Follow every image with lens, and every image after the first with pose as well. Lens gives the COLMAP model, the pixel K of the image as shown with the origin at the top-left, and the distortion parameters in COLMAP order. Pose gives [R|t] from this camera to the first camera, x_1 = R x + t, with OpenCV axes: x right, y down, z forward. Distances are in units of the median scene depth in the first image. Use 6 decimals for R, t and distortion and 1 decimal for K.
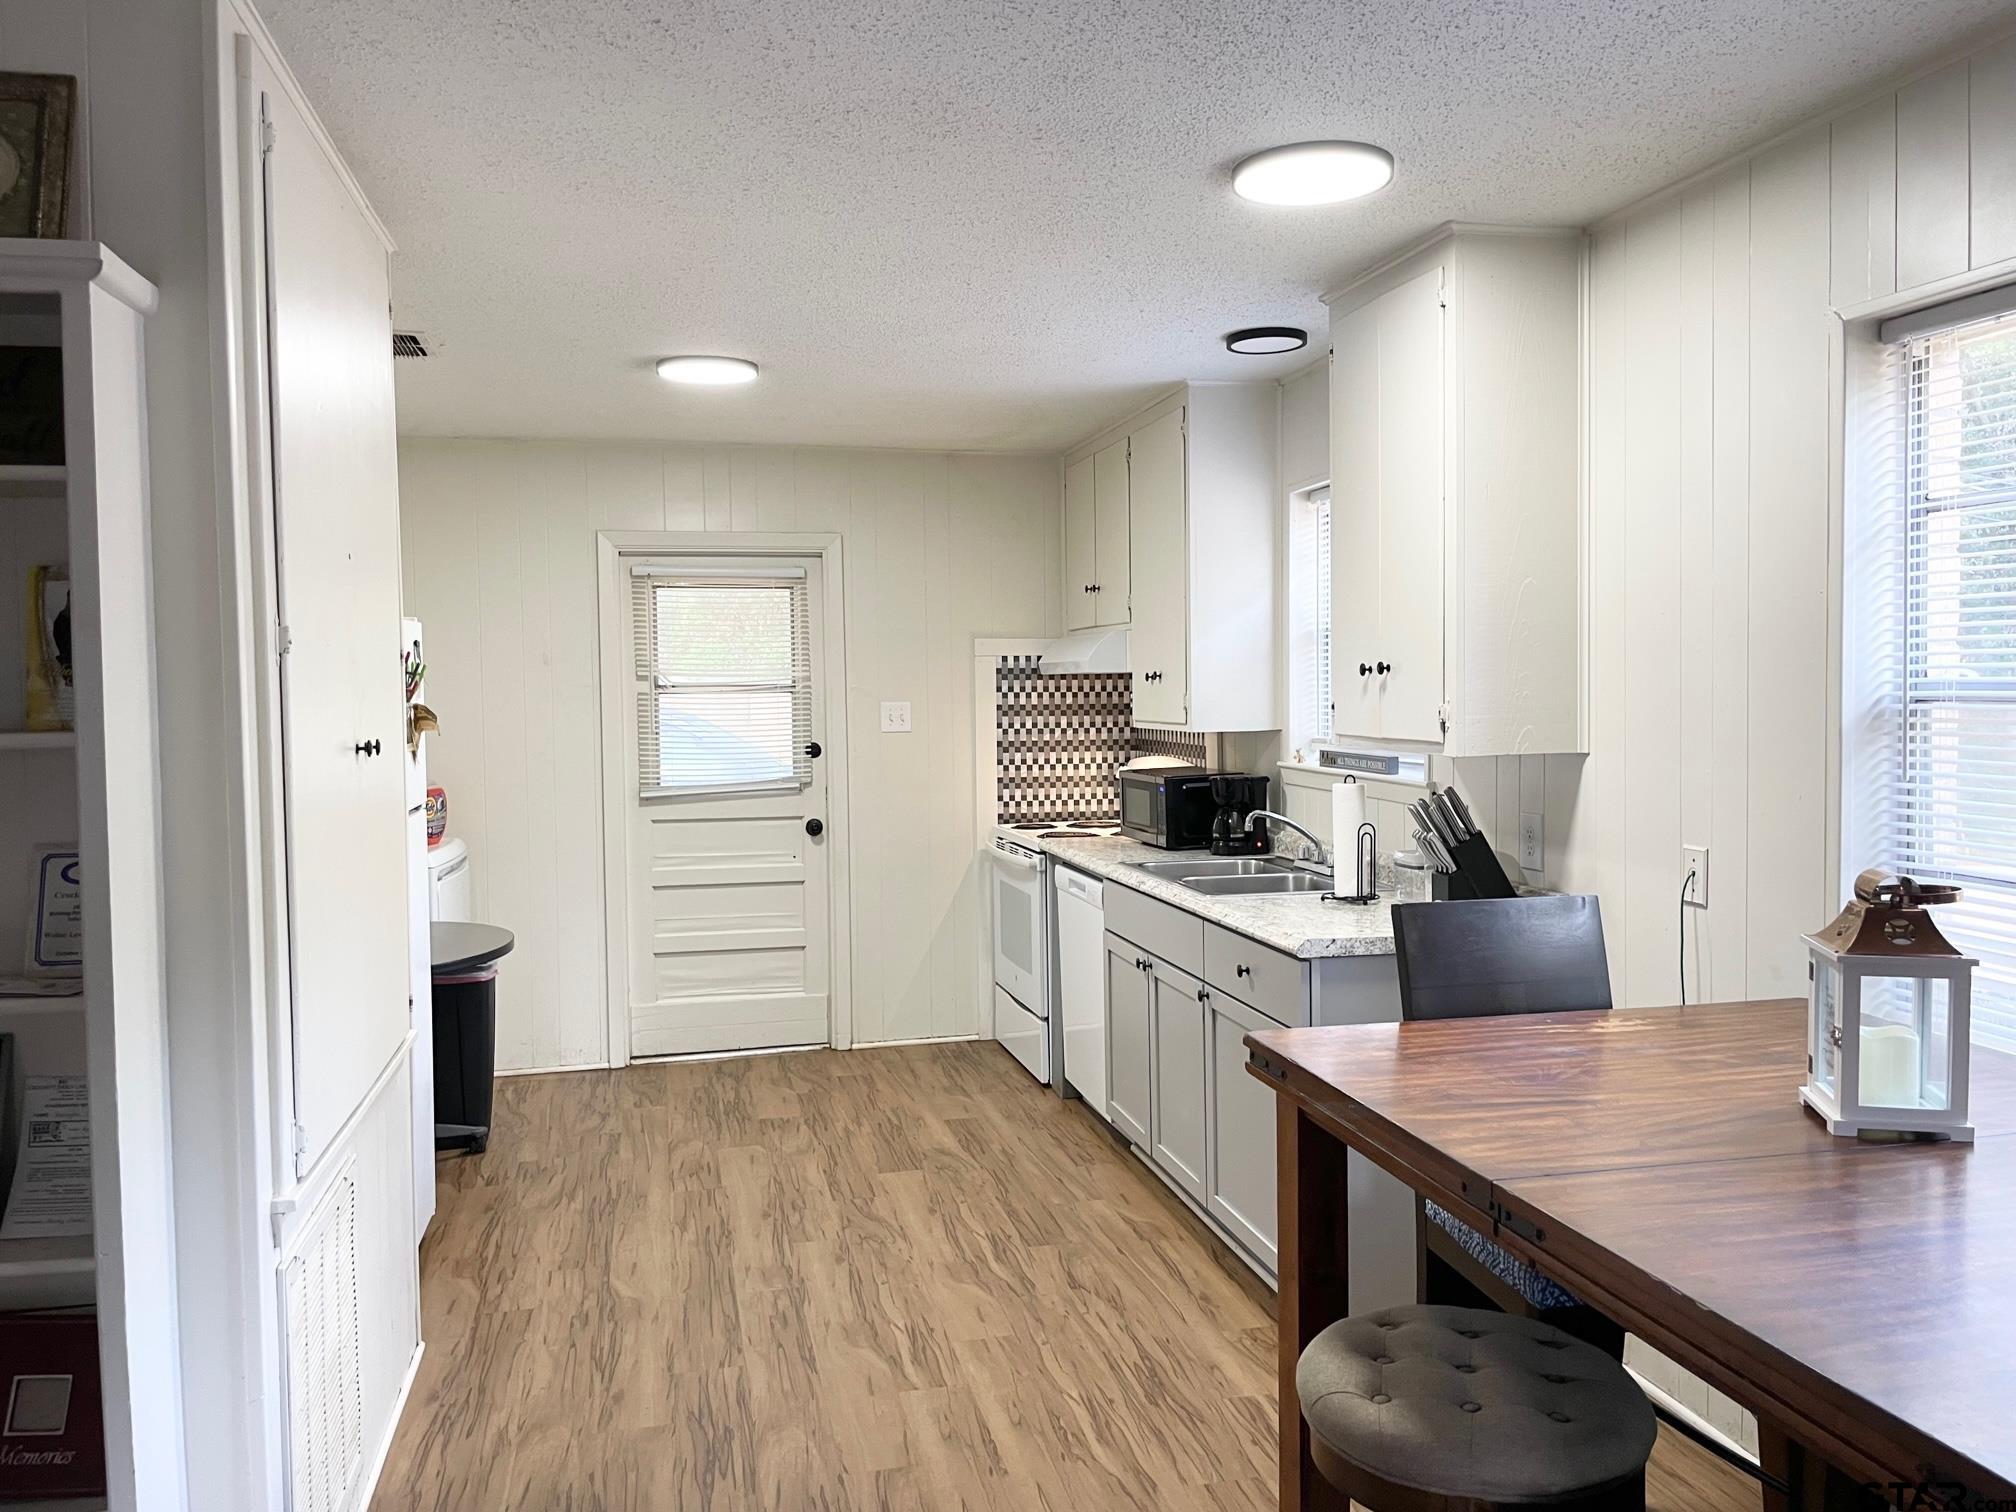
lens RADIAL K [[1553.2, 0, 1008.0], [0, 1553.2, 750.3], [0, 0, 1]] dist [0.035746, -0.033470]
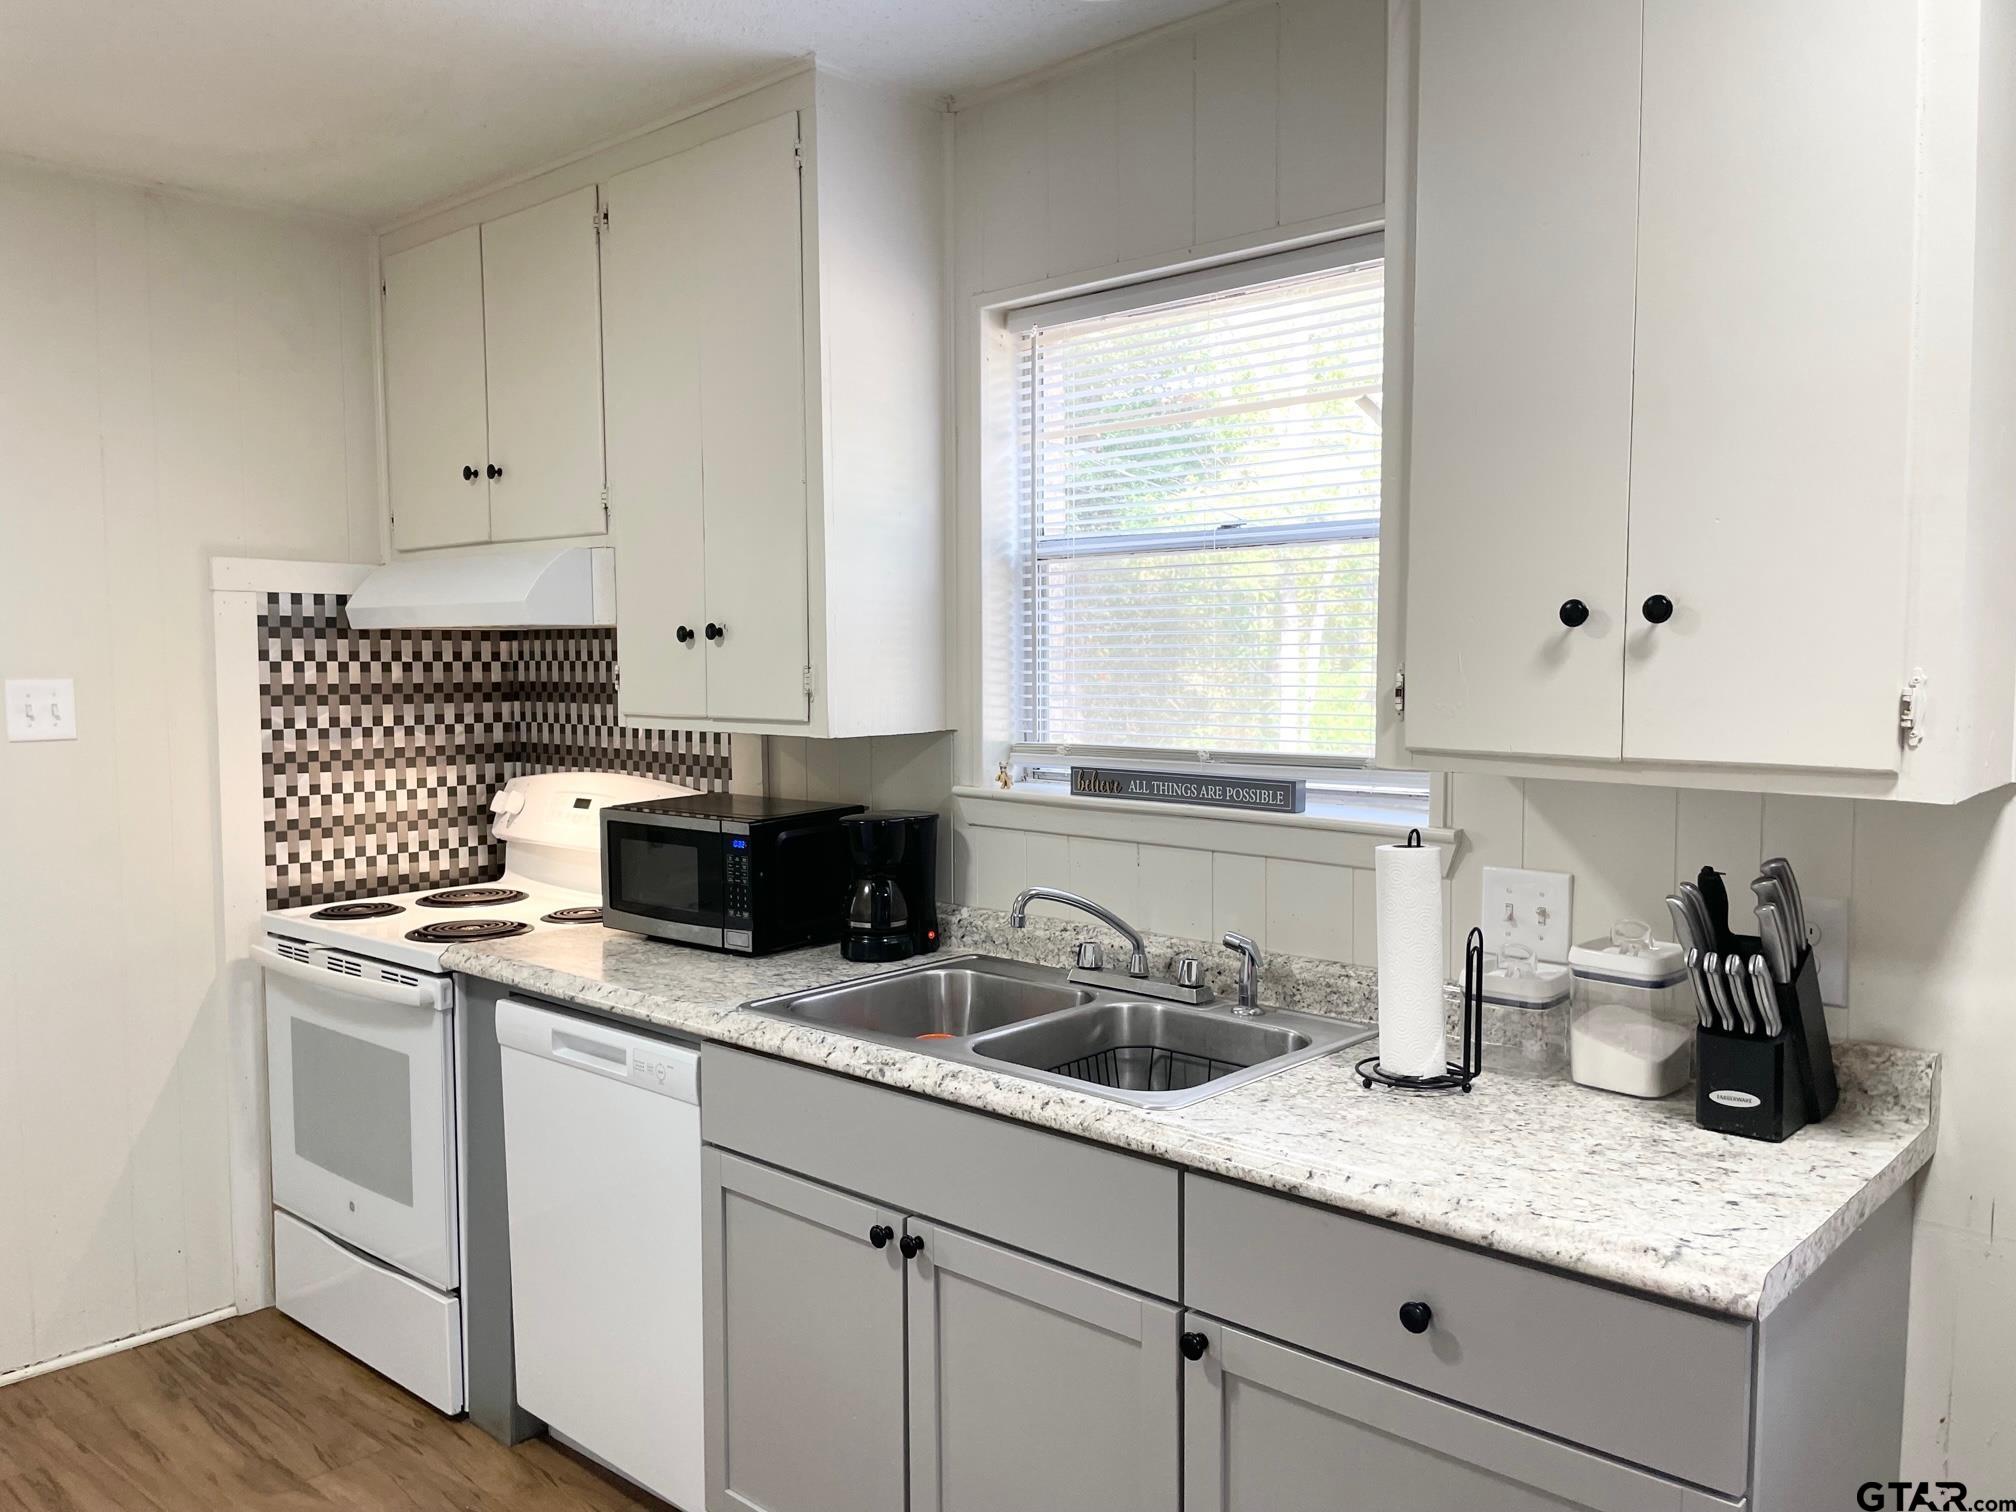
lens RADIAL K [[1553.2, 0, 1011.6], [0, 1553.2, 757.9], [0, 0, 1]] dist [0.035746, -0.033470]
pose [[0.816245, -0.031001, 0.576874, -0.106137], [0.018284, 0.999445, 0.027841, -0.014503], [-0.577417, -0.012177, 0.816359, 0.414567]]
